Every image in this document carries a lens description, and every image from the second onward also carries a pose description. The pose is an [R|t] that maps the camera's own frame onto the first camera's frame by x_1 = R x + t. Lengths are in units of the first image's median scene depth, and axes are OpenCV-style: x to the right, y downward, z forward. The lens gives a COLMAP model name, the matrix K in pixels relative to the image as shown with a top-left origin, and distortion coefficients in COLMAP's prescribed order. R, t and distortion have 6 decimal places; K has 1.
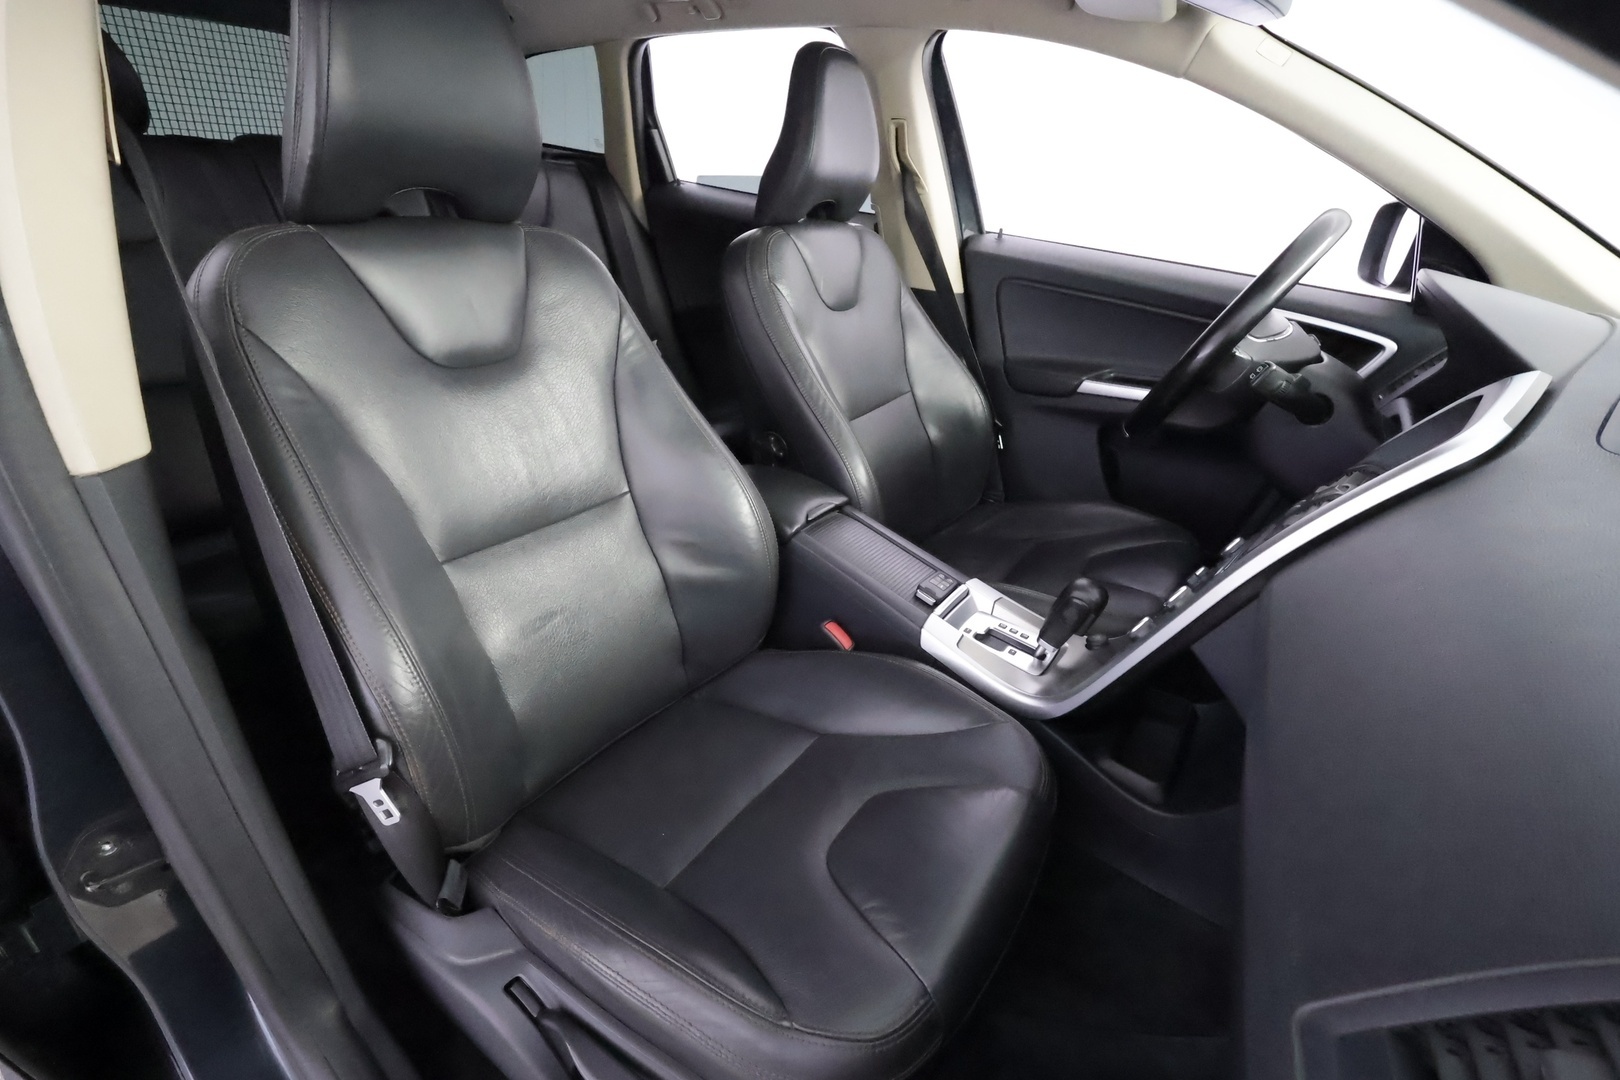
lens RADIAL K [[764.3, 0, 810.0], [0, 764.3, 540.0], [0, 0, 1]] dist [-0.000676, -0.000372]
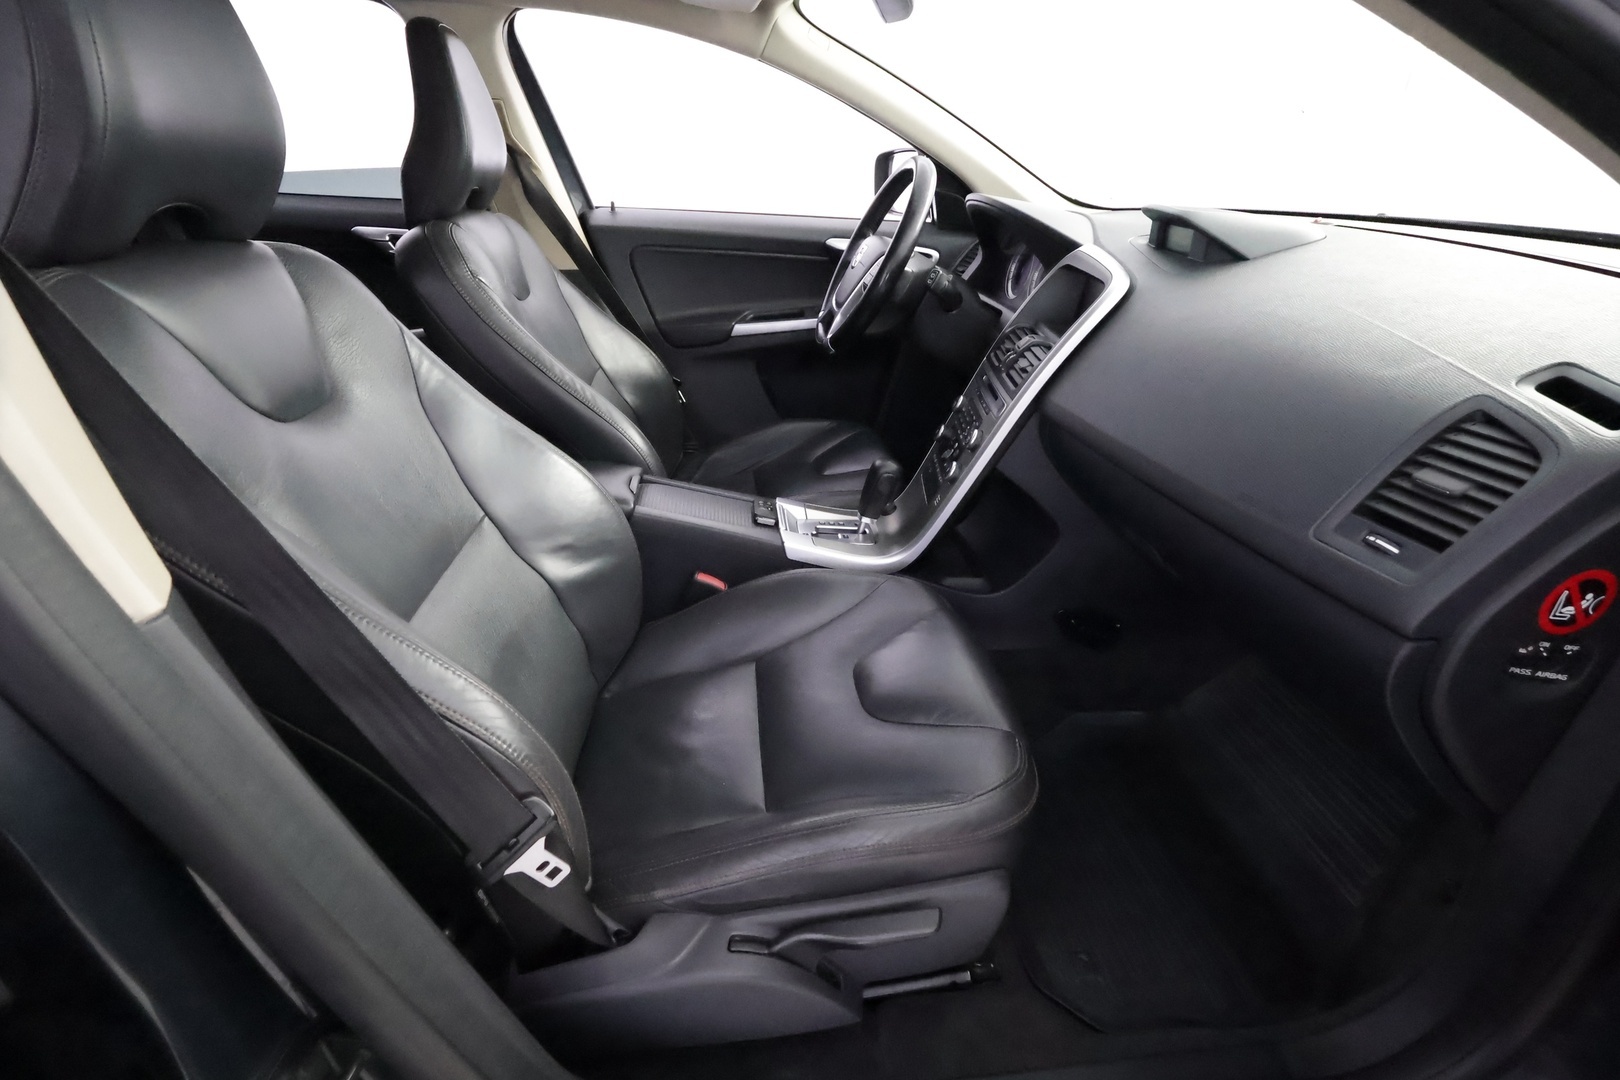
lens RADIAL K [[764.3, 0, 810.0], [0, 764.3, 540.0], [0, 0, 1]] dist [-0.000676, -0.000372]
pose [[0.763321, -0.344951, 0.546214, -0.366238], [0.331109, 0.934911, 0.127708, -0.018710], [-0.554714, 0.083374, 0.827853, 0.014336]]
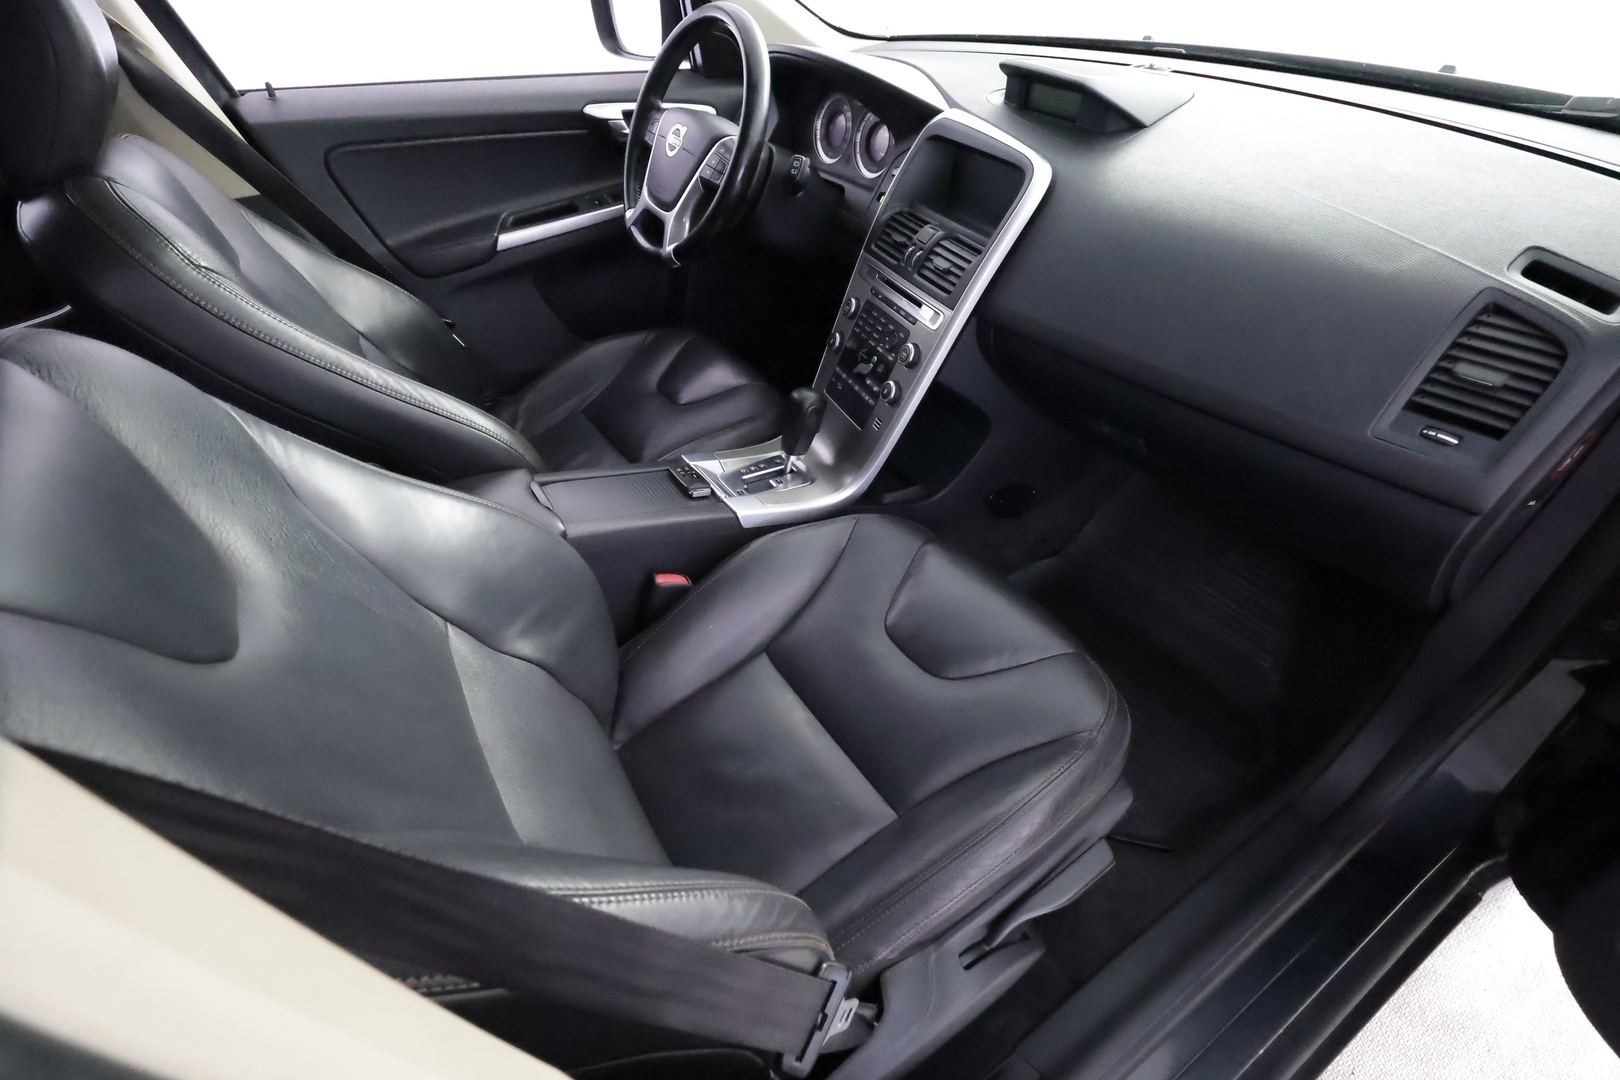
lens RADIAL K [[774.3, 0, 810.0], [0, 774.3, 540.0], [0, 0, 1]] dist [0.001493, 0.000014]
pose [[0.387054, -0.639522, 0.664230, -0.429268], [0.453771, 0.759219, 0.466560, -0.242070], [-0.802671, 0.120824, 0.584055, 0.251135]]
